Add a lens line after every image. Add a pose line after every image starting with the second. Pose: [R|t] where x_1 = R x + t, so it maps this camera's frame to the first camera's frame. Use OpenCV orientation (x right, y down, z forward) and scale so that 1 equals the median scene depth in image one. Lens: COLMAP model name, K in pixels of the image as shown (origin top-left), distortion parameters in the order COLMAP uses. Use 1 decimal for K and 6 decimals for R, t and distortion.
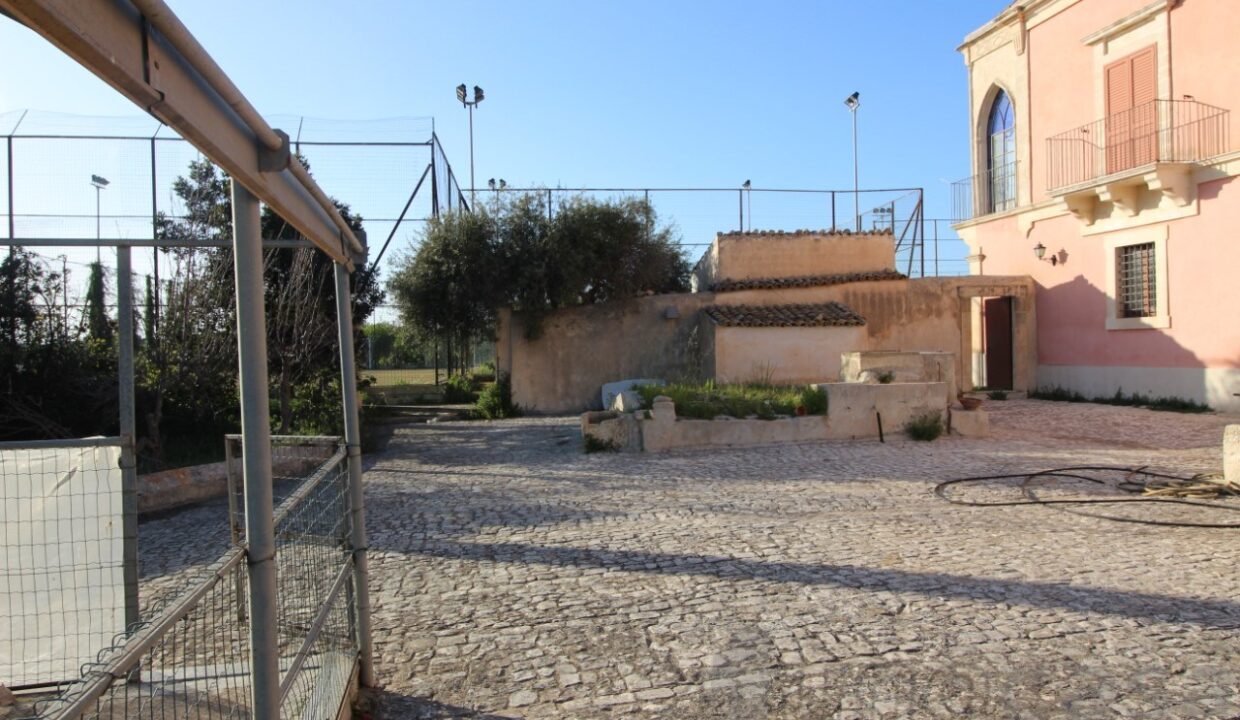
lens RADIAL K [[846.0, 0, 621.9], [0, 846.0, 355.2], [0, 0, 1]] dist [0.013950, -0.011521]
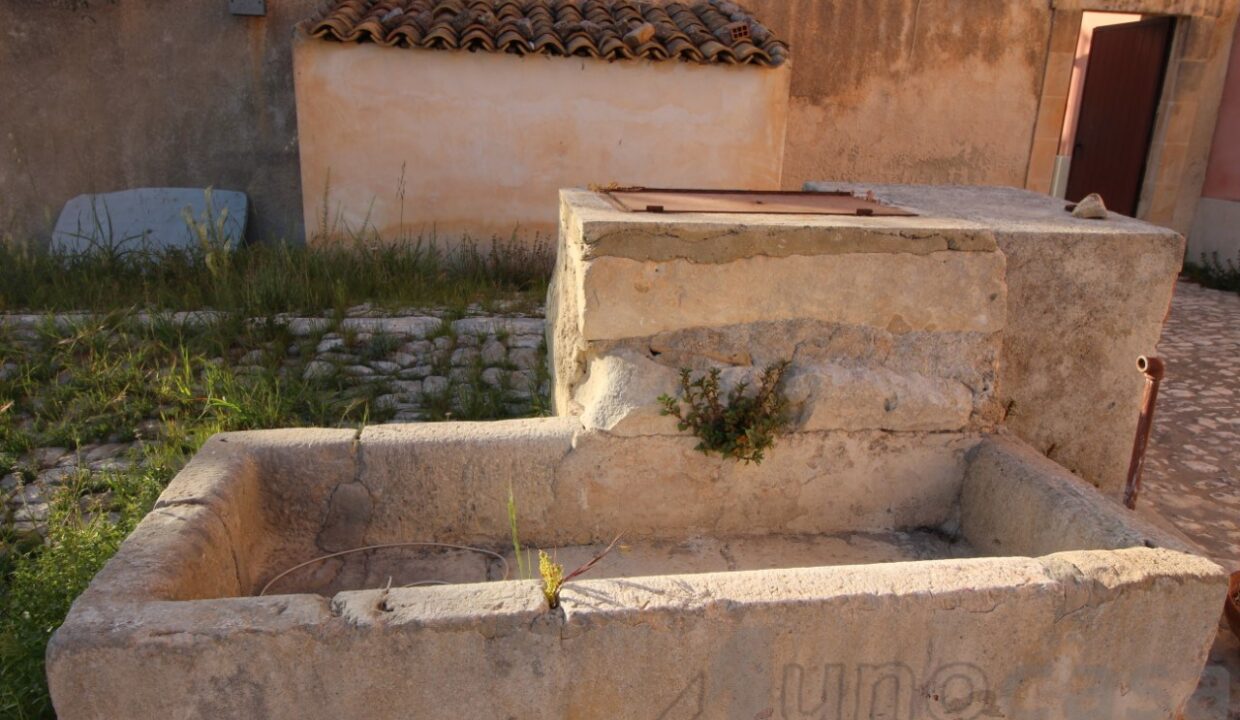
lens RADIAL K [[846.0, 0, 621.9], [0, 846.0, 355.2], [0, 0, 1]] dist [0.013950, -0.011521]
pose [[0.998061, 0.045524, 0.042444, 0.216217], [-0.055619, 0.958417, 0.279899, -0.016767], [-0.027937, -0.281717, 0.959091, 0.657707]]
